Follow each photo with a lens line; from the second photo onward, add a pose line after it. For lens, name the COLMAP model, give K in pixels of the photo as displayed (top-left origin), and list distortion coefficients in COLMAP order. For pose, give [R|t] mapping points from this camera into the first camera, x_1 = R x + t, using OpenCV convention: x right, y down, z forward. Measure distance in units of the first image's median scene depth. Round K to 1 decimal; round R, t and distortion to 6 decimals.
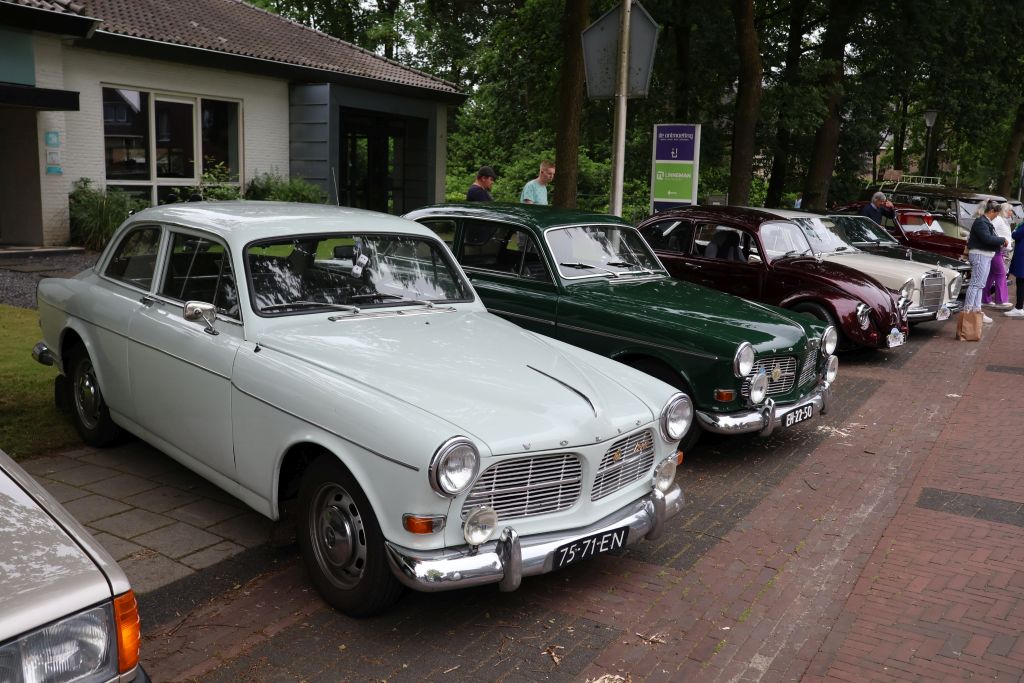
lens RADIAL K [[1040.1, 0, 511.5], [0, 1040.1, 341.8], [0, 0, 1]] dist [0.024748, 0.000000]
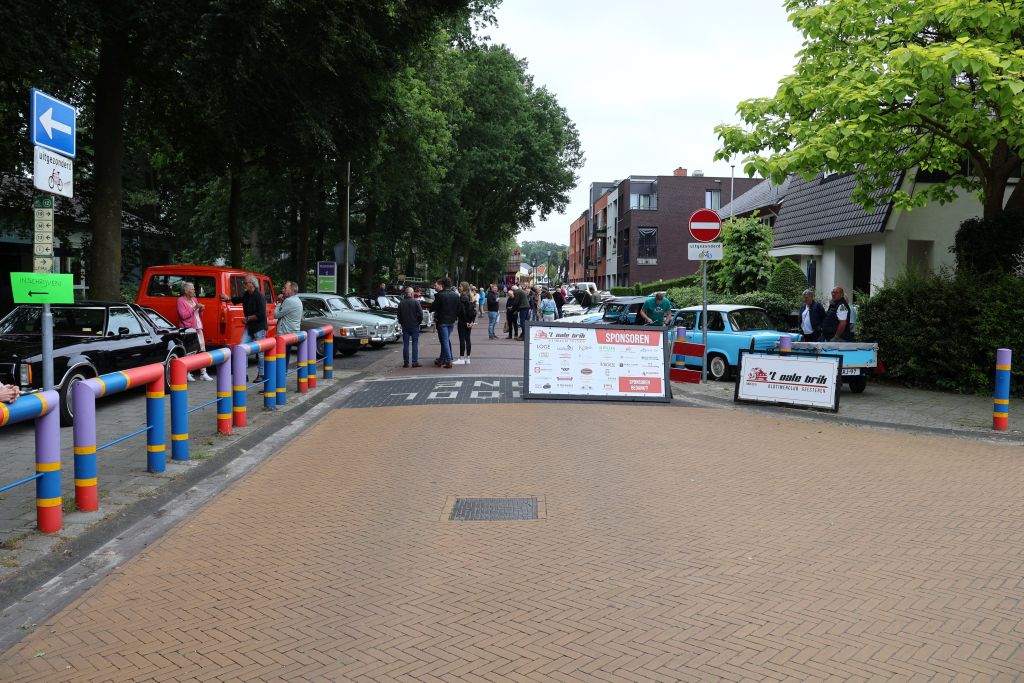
lens RADIAL K [[858.1, 0, 510.7], [0, 858.1, 340.2], [0, 0, 1]] dist [-0.157248, 0.128490]
pose [[0.878479, -0.049045, 0.475257, -0.446356], [0.083490, 0.995170, -0.051627, 0.128387], [-0.470430, 0.085032, 0.878331, -1.029242]]
